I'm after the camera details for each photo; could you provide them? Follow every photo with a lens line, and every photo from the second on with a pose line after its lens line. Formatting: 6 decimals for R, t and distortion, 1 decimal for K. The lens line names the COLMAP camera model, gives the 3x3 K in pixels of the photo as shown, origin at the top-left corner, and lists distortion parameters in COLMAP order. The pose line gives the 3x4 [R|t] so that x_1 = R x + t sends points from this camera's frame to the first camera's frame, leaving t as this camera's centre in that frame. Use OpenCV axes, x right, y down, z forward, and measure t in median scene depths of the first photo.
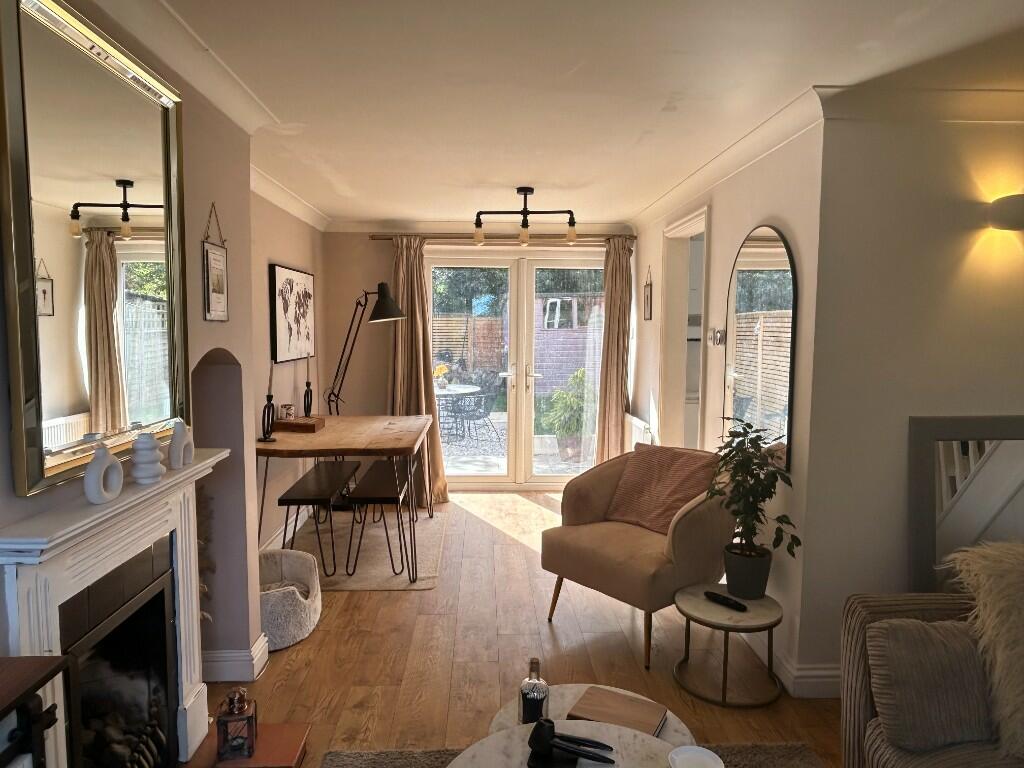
lens RADIAL K [[667.3, 0, 513.6], [0, 667.3, 383.9], [0, 0, 1]] dist [0.004927, -0.018234]
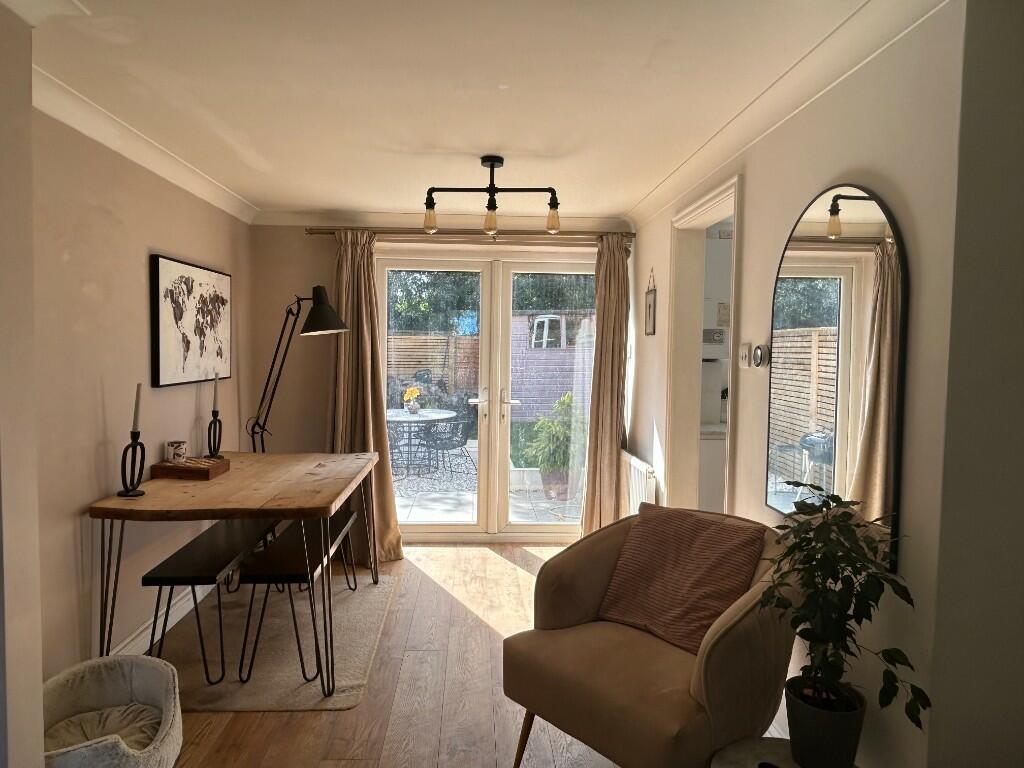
lens RADIAL K [[667.3, 0, 509.6], [0, 667.3, 383.1], [0, 0, 1]] dist [0.004927, -0.018234]
pose [[0.999936, 0.006533, 0.009204, 0.030845], [-0.006230, 0.999448, -0.032627, -0.013177], [-0.009412, 0.032568, 0.999425, 0.245175]]
